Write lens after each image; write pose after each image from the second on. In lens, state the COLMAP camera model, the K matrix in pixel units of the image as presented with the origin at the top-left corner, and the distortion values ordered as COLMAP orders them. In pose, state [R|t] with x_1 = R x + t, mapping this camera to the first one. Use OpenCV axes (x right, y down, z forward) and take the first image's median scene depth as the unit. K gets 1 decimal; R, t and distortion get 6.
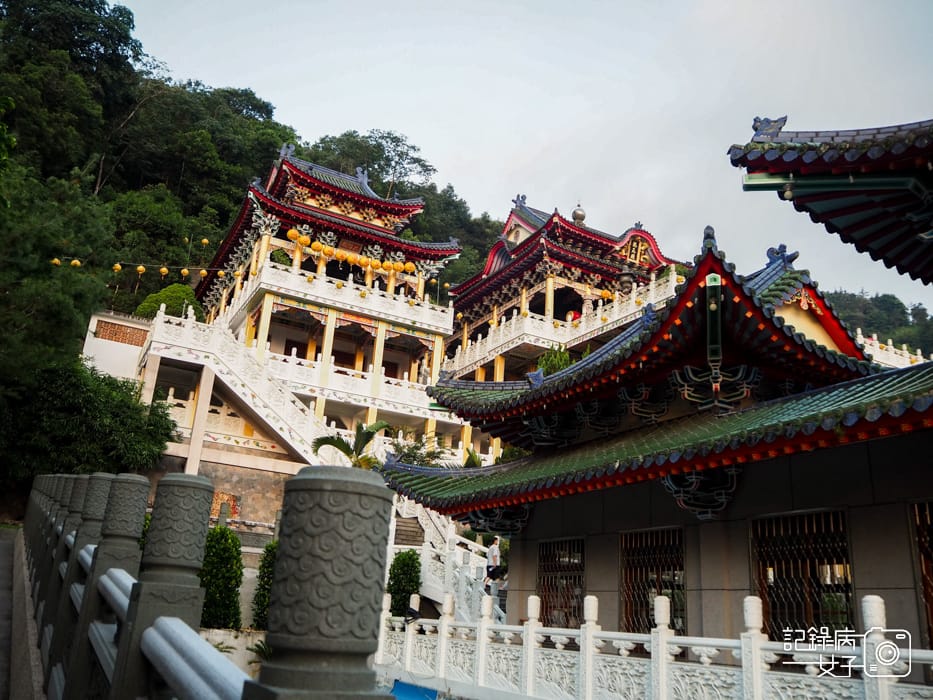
lens RADIAL K [[780.7, 0, 469.7], [0, 780.7, 343.2], [0, 0, 1]] dist [-0.062105, 0.028048]
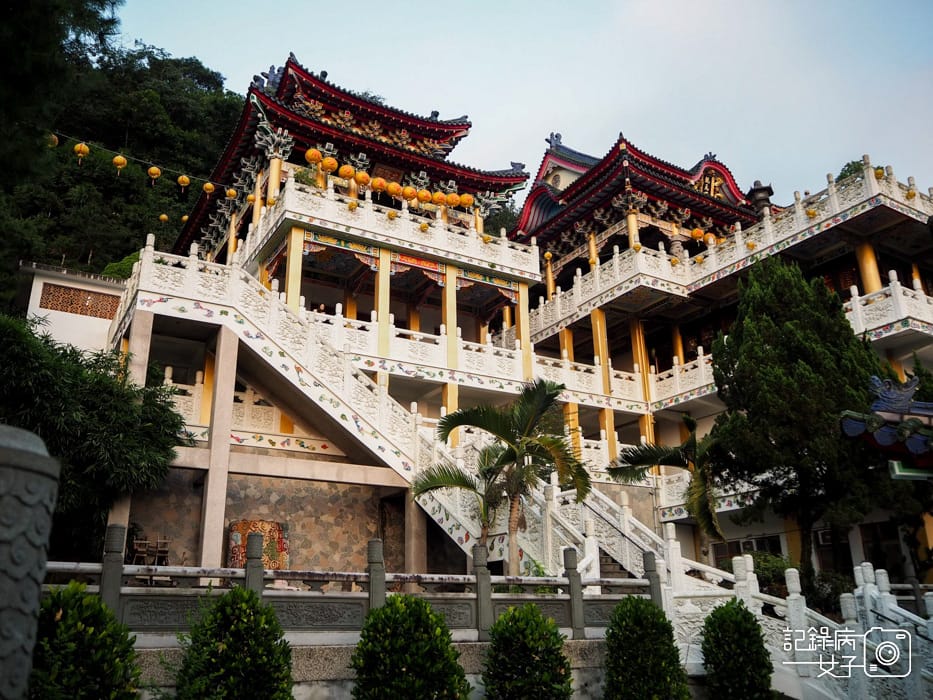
lens RADIAL K [[780.7, 0, 462.5], [0, 780.7, 353.1], [0, 0, 1]] dist [-0.062105, 0.028048]
pose [[0.995953, -0.062889, 0.064212, -0.155329], [0.062762, 0.998021, 0.004006, 0.051491], [-0.064337, 0.000041, 0.997928, 0.286400]]
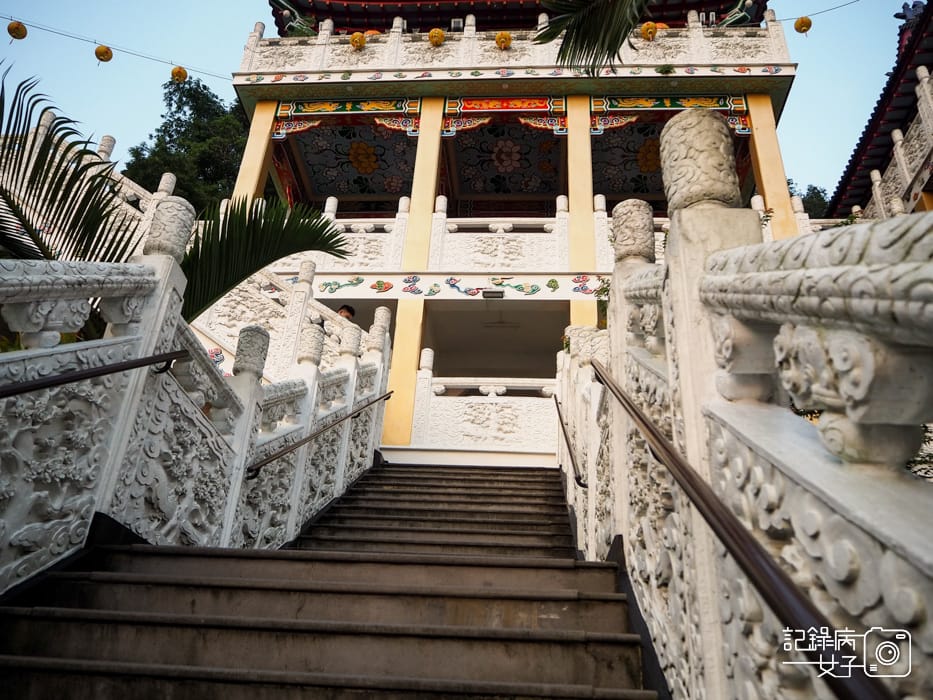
lens RADIAL K [[780.7, 0, 468.2], [0, 780.7, 350.1], [0, 0, 1]] dist [-0.062105, 0.028048]
pose [[0.838826, -0.289126, -0.461278, -0.023252], [0.181042, 0.947240, -0.264501, 0.172595], [0.513415, 0.138359, 0.846913, 0.700037]]
